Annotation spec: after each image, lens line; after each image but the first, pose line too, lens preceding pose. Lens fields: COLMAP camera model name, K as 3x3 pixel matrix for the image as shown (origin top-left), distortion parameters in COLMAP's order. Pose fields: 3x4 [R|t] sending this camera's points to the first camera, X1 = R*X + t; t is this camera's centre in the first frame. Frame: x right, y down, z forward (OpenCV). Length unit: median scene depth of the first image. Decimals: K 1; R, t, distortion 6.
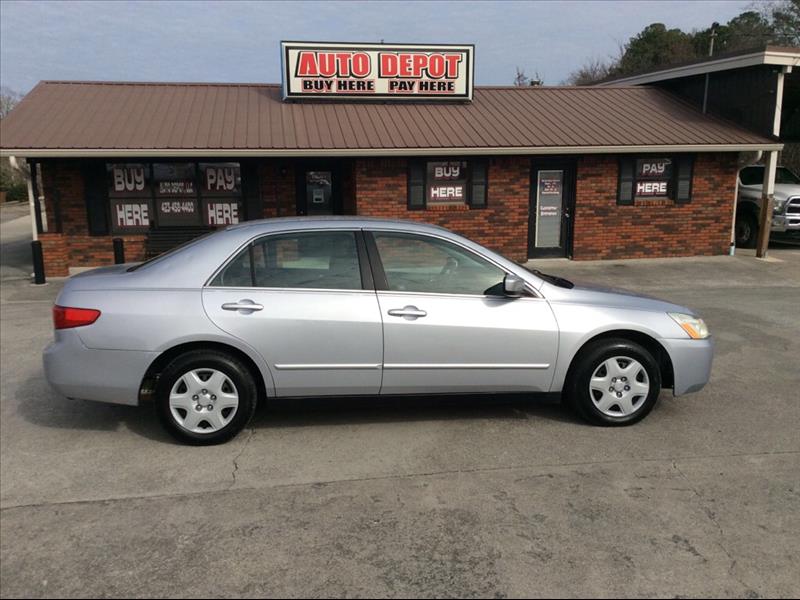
lens RADIAL K [[741.1, 0, 409.1], [0, 741.1, 282.4], [0, 0, 1]] dist [0.135410, -0.239214]
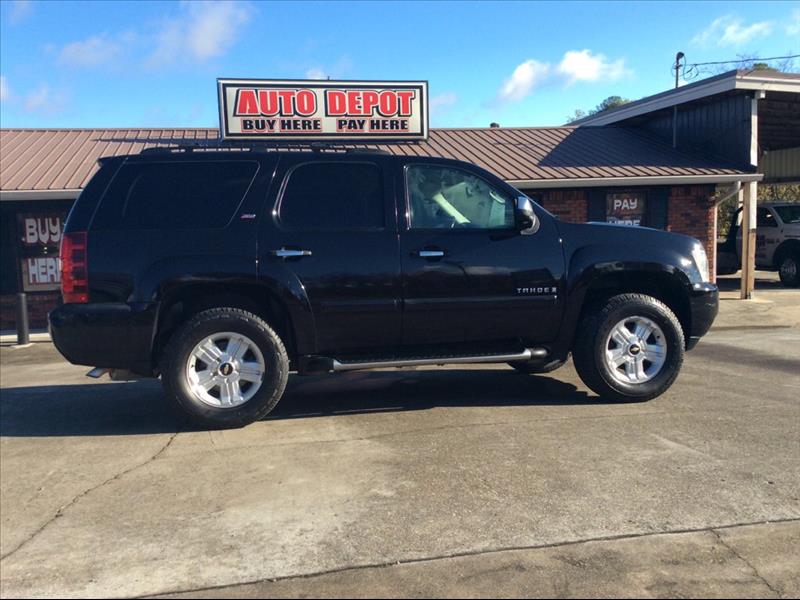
lens RADIAL K [[741.1, 0, 409.1], [0, 741.1, 282.4], [0, 0, 1]] dist [0.135410, -0.239214]
pose [[0.998874, -0.028735, 0.037757, 0.021811], [0.032240, 0.994883, -0.095752, 0.022490], [-0.034813, 0.096862, 0.994689, 0.099672]]
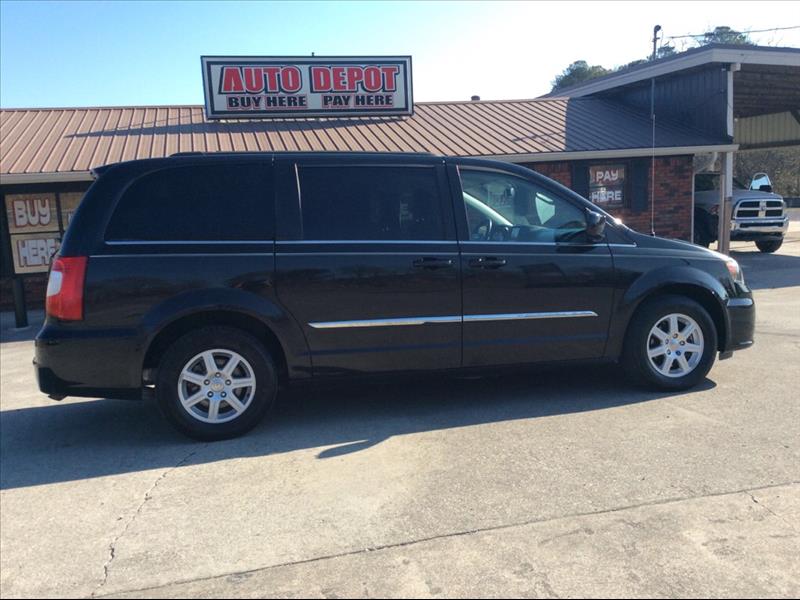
lens RADIAL K [[741.2, 0, 409.4], [0, 741.2, 276.4], [0, 0, 1]] dist [0.133187, -0.242300]
pose [[0.995595, -0.052944, 0.077381, -0.003008], [0.057573, 0.996604, -0.058863, 0.015467], [-0.074001, 0.063058, 0.995262, 0.082698]]
